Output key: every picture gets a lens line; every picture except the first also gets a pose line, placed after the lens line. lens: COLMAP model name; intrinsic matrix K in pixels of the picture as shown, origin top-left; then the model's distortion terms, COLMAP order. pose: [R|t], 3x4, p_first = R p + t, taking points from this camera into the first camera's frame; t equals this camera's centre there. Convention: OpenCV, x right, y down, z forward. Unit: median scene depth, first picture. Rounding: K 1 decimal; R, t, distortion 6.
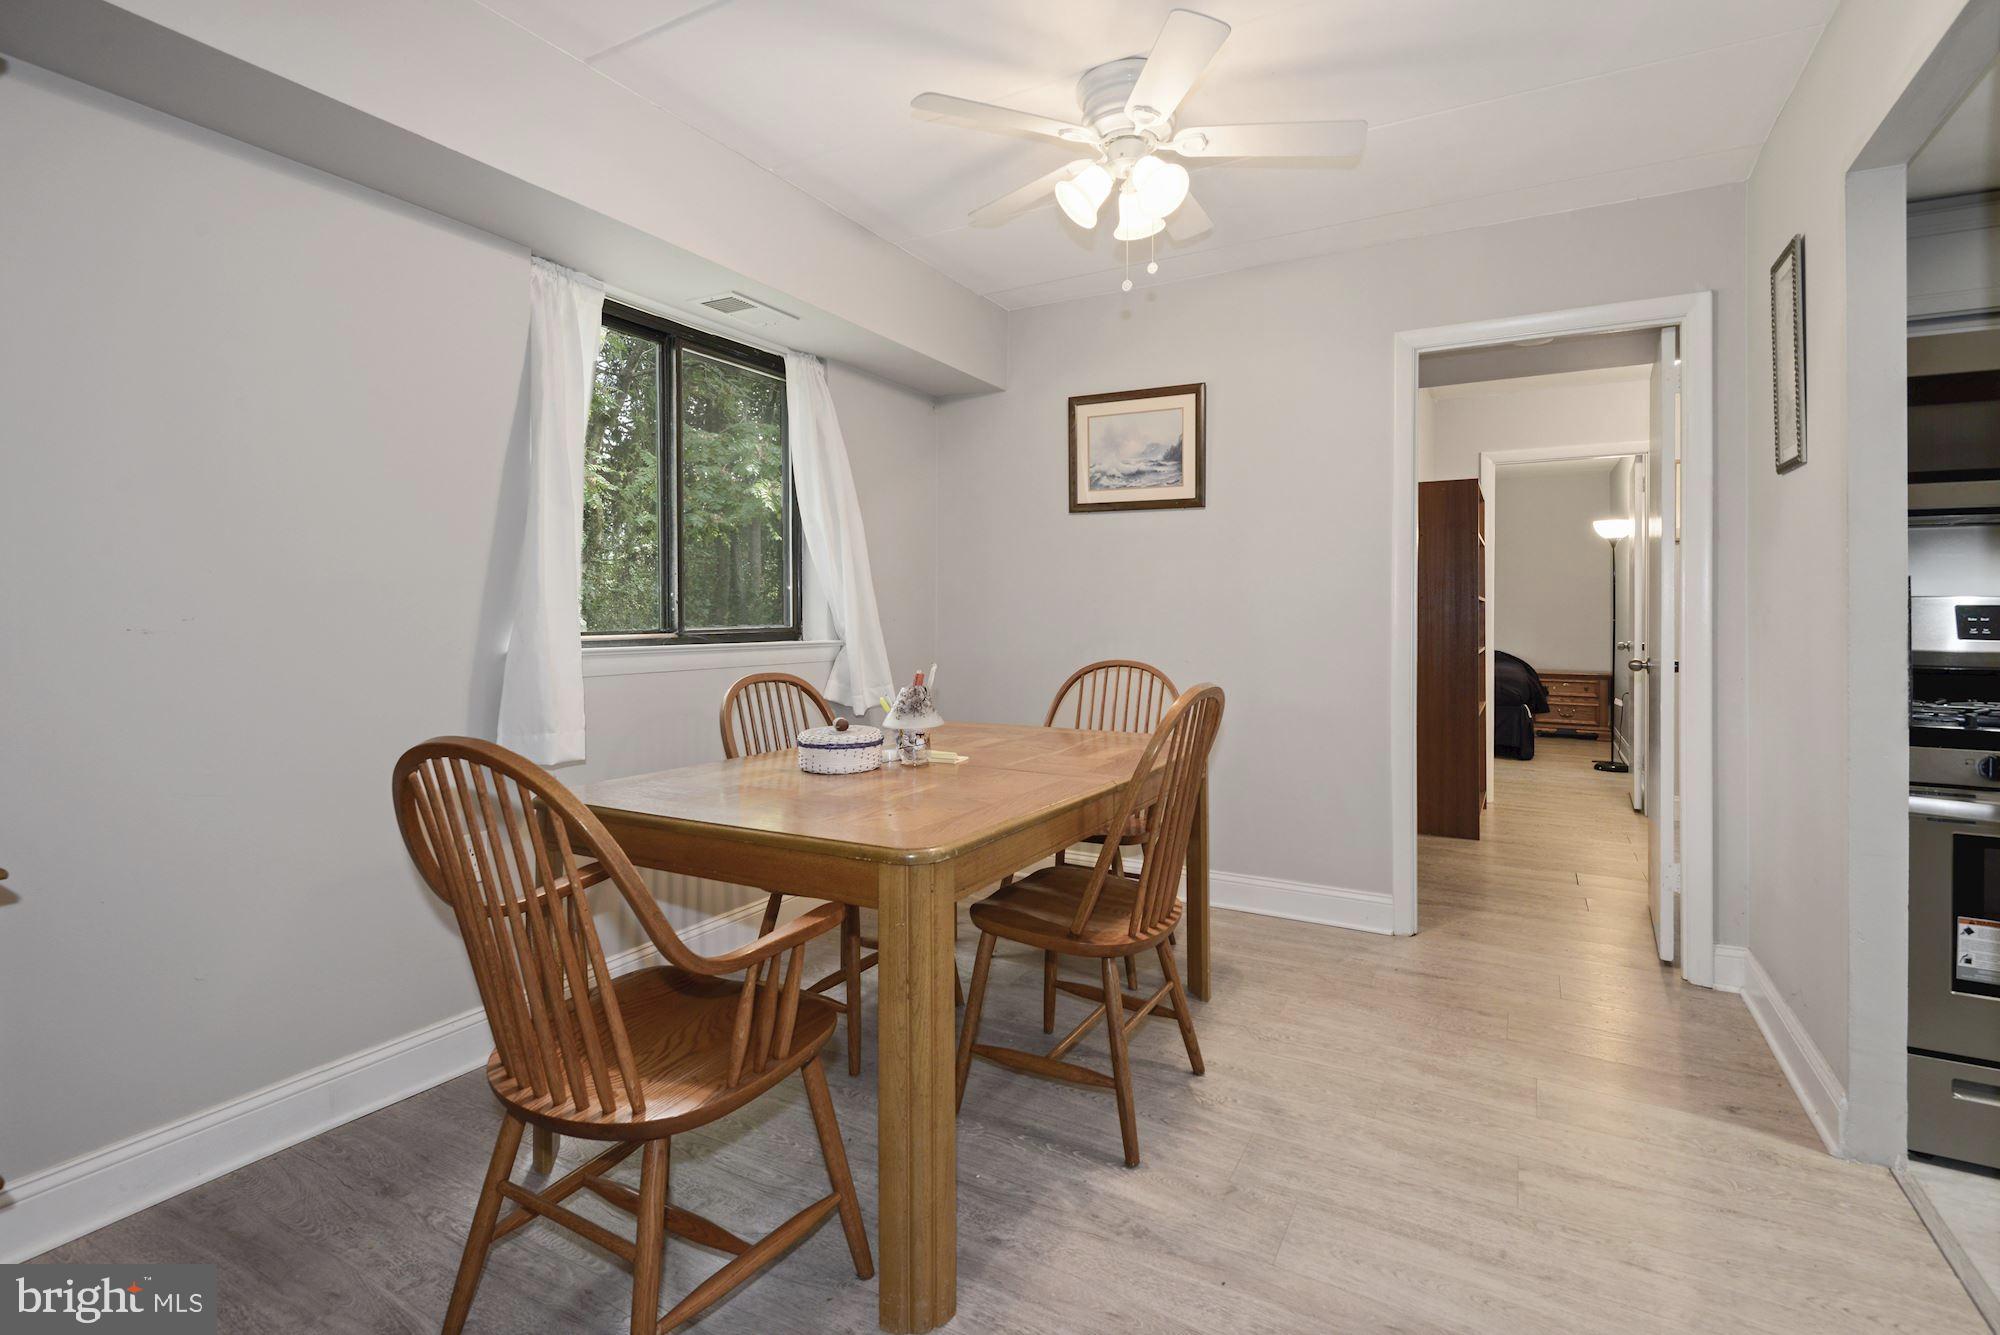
lens RADIAL K [[927.6, 0, 1015.4], [0, 927.6, 611.5], [0, 0, 1]] dist [0.018974, -0.012992]
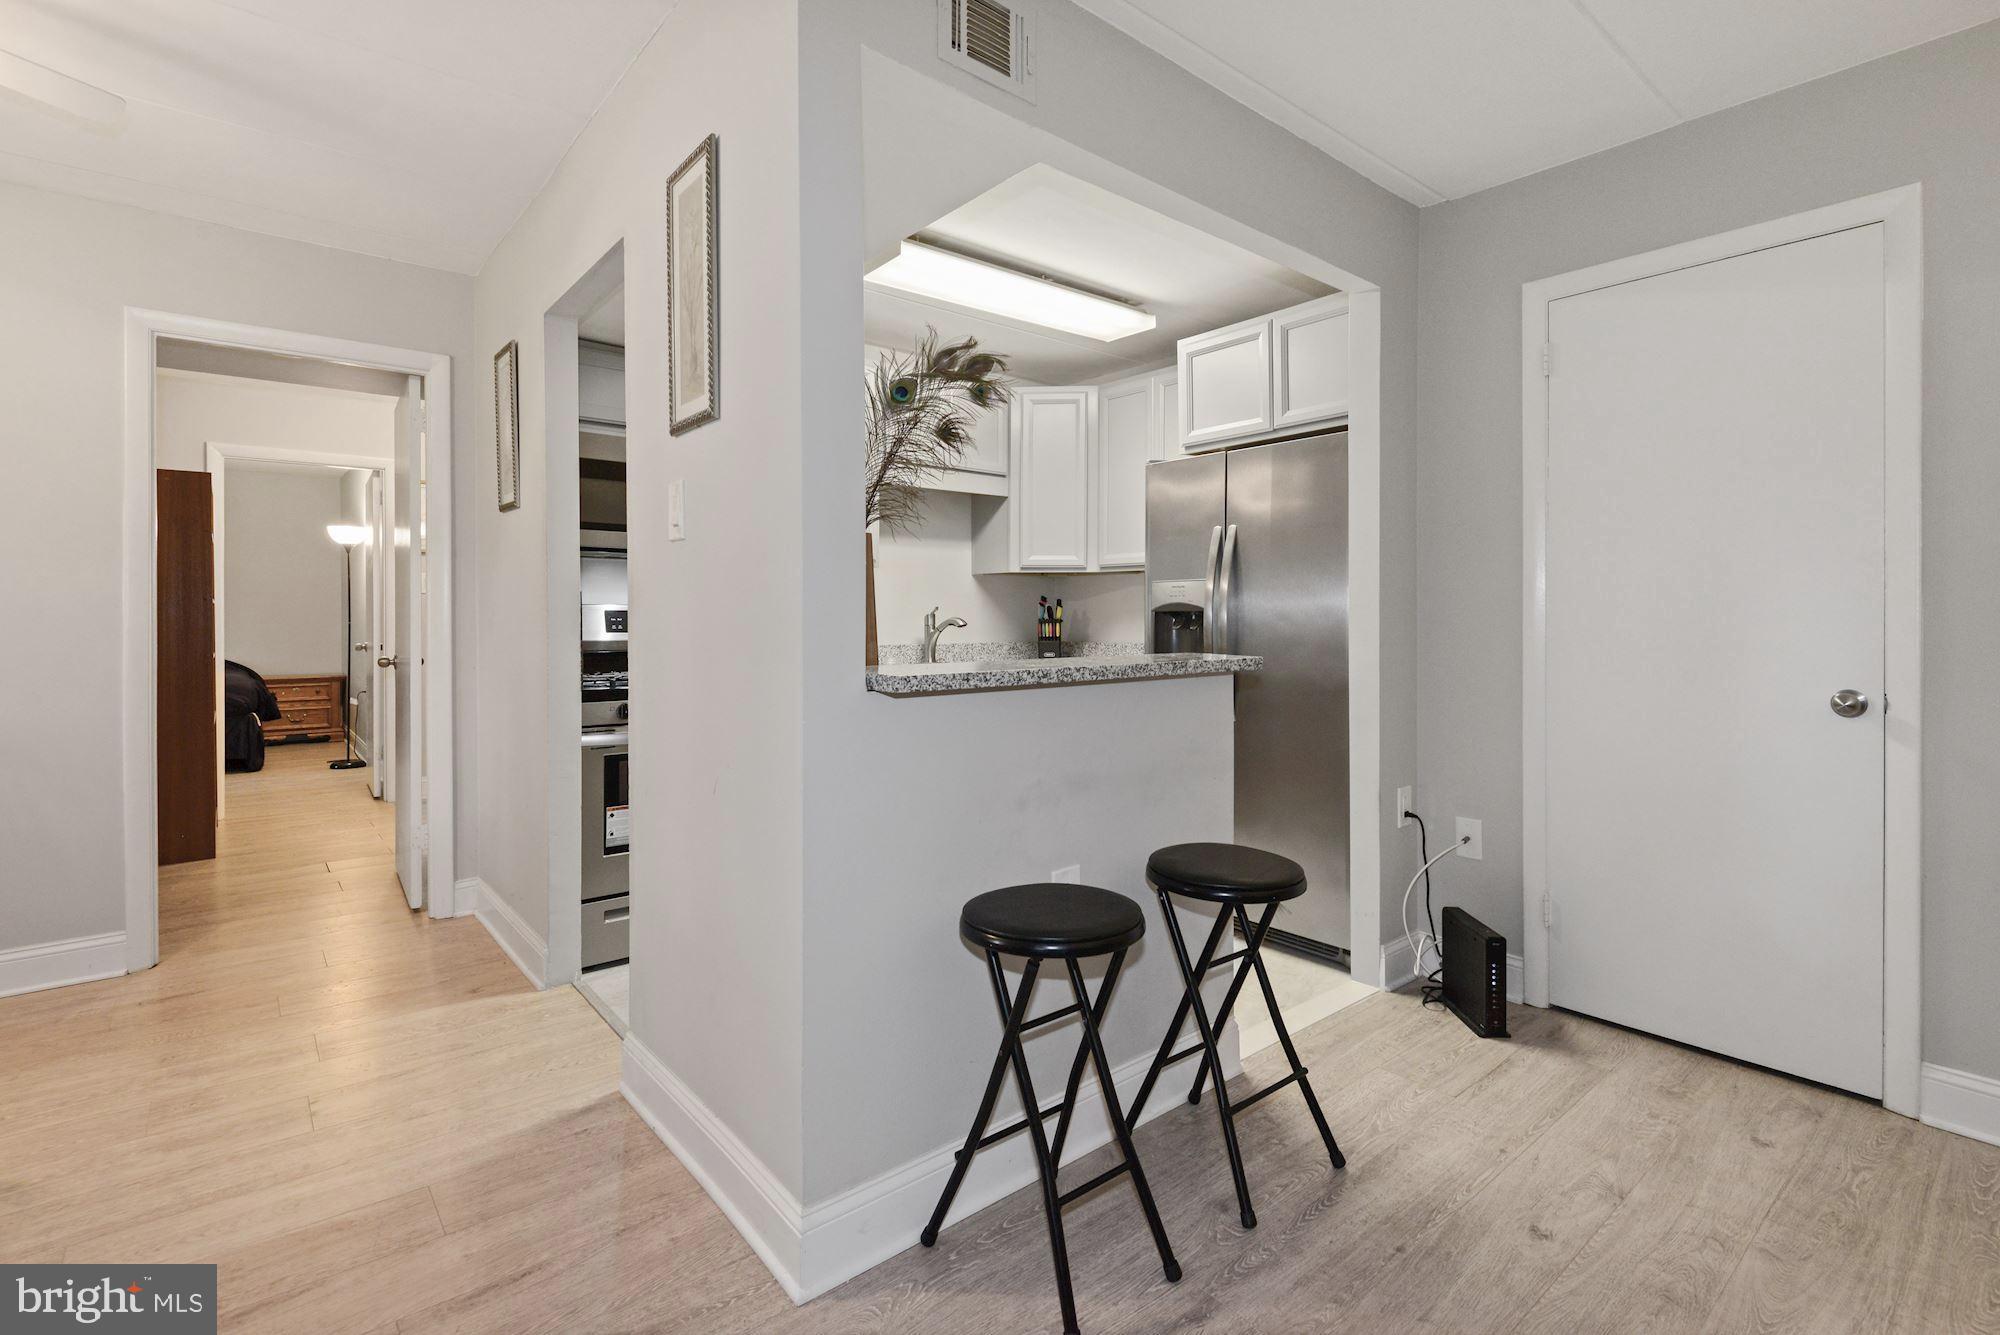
lens RADIAL K [[927.6, 0, 1008.7], [0, 927.6, 620.1], [0, 0, 1]] dist [0.018974, -0.012992]
pose [[0.363286, -0.007000, 0.931651, -0.133327], [0.000904, 0.999974, 0.007161, -0.000903], [-0.931677, -0.001759, 0.363283, -0.132814]]
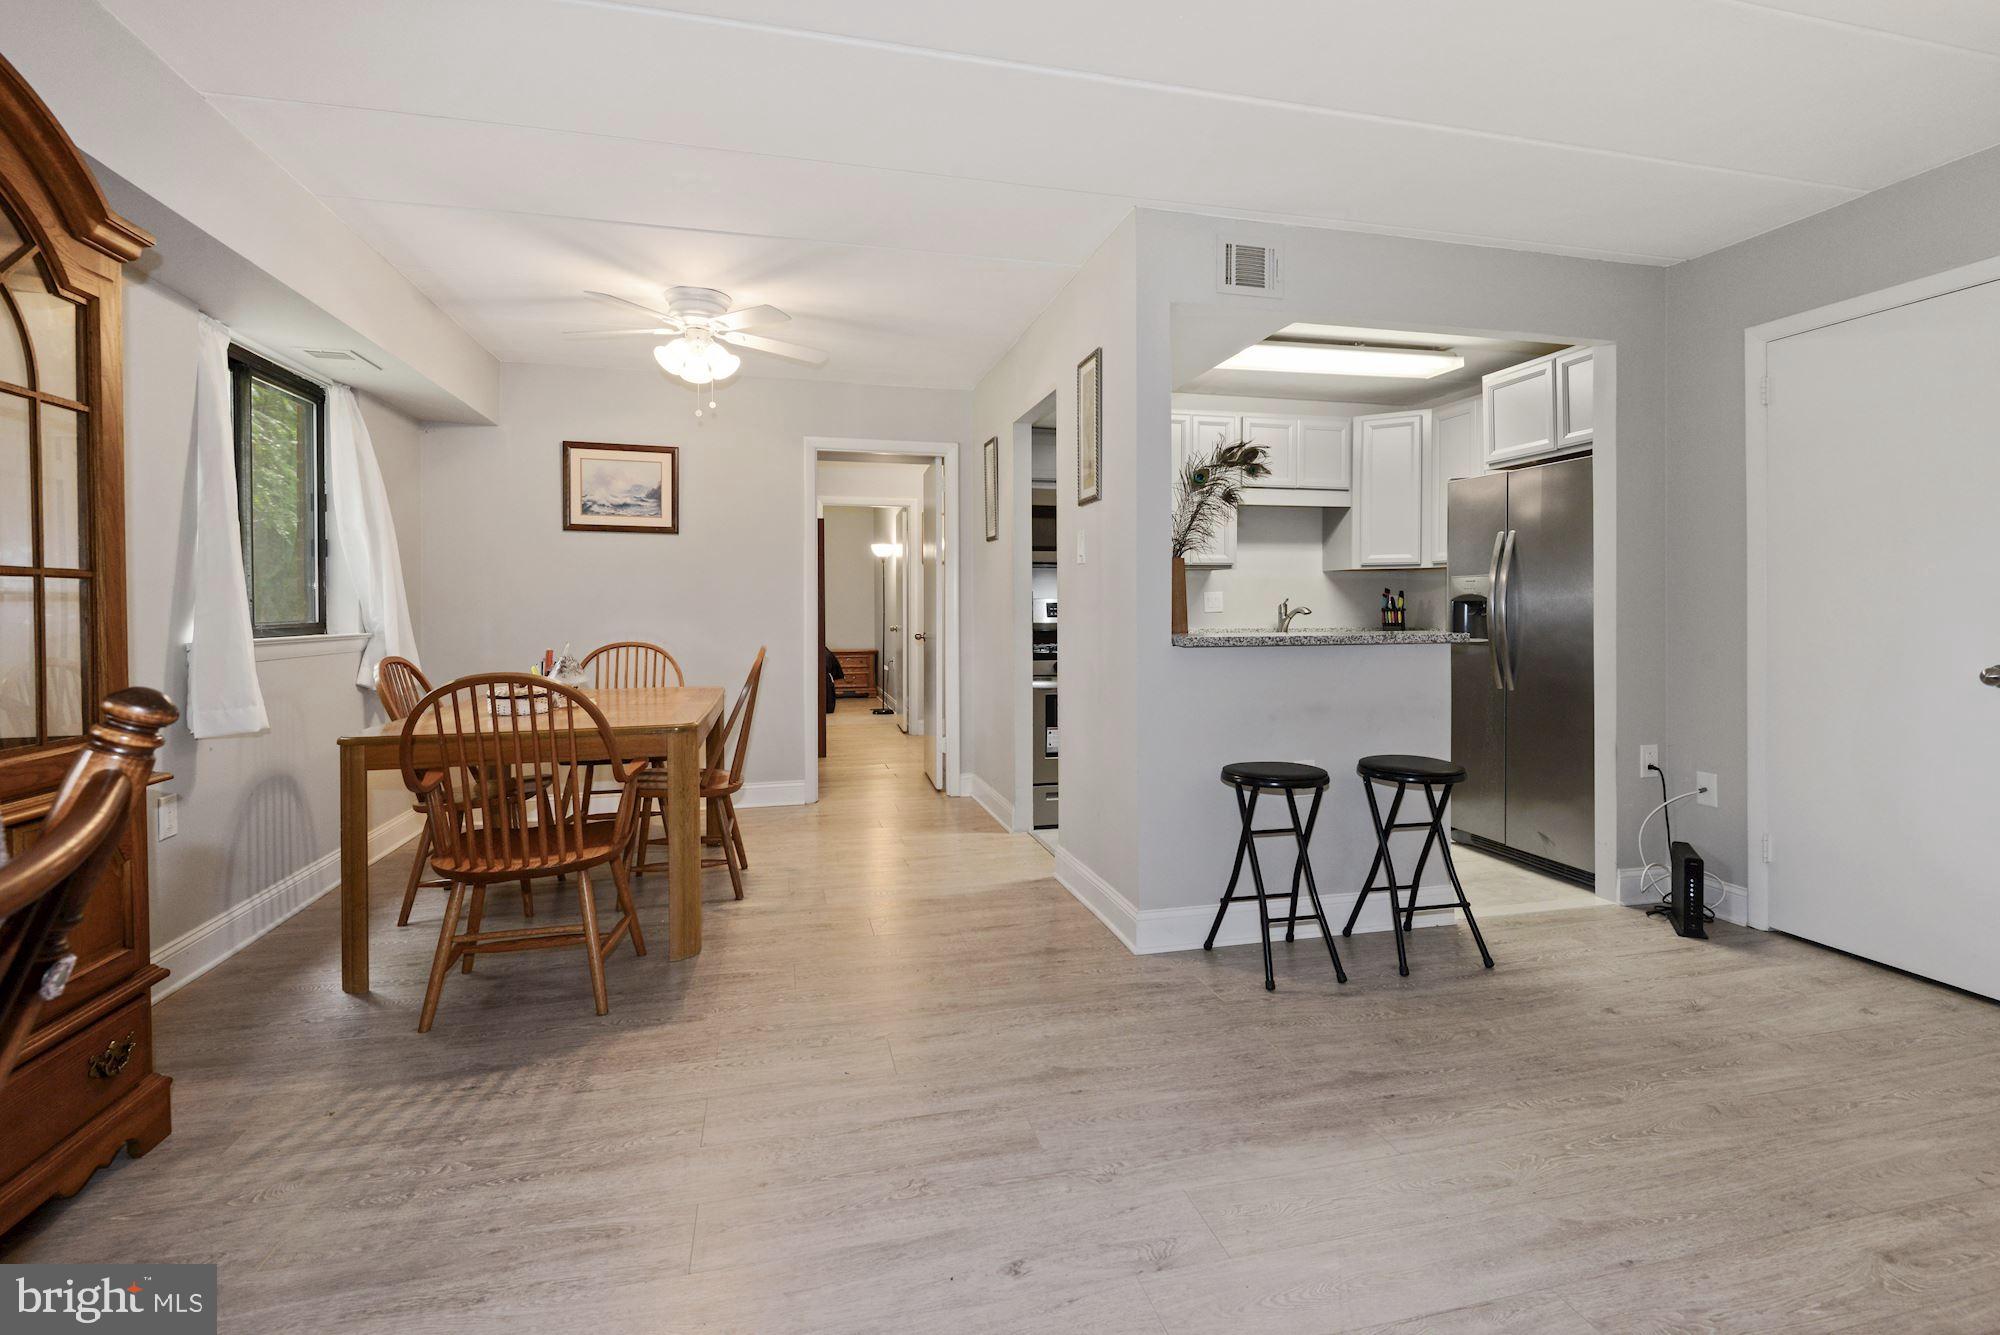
lens RADIAL K [[927.6, 0, 1016.5], [0, 927.6, 621.7], [0, 0, 1]] dist [0.018974, -0.012992]
pose [[0.729755, -0.014514, 0.683555, -0.478760], [0.004085, 0.999849, 0.016870, 0.001168], [-0.683697, -0.009519, 0.729704, -0.485679]]
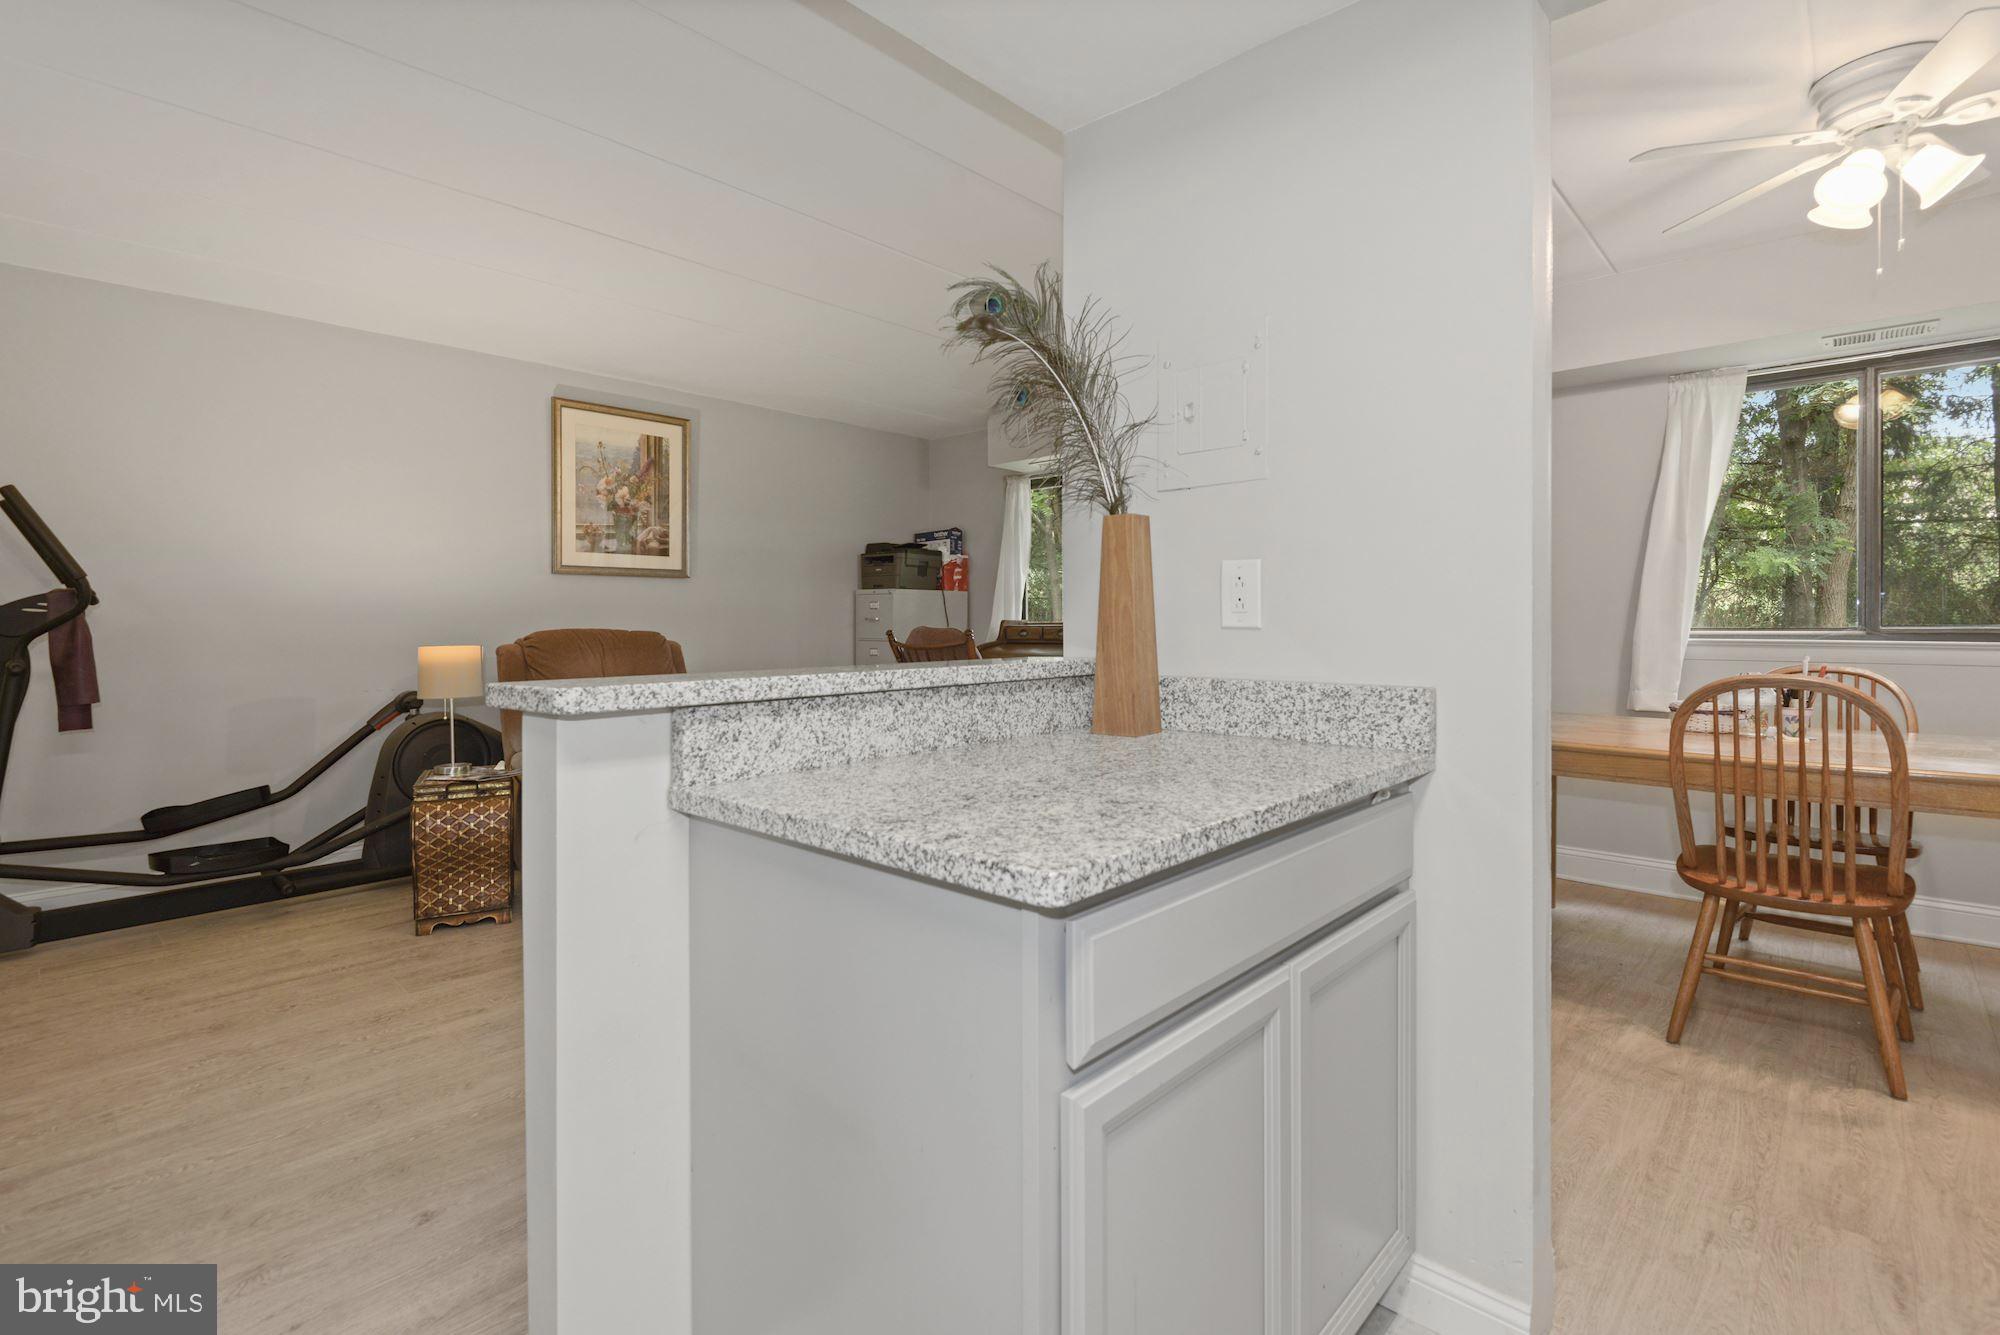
lens RADIAL K [[927.6, 0, 1023.3], [0, 927.6, 630.0], [0, 0, 1]] dist [0.018974, -0.012992]
pose [[-0.234668, 0.006978, -0.972050, 1.008132], [0.004199, 0.999972, 0.006165, 0.011002], [0.972066, -0.002635, -0.234691, 0.279059]]
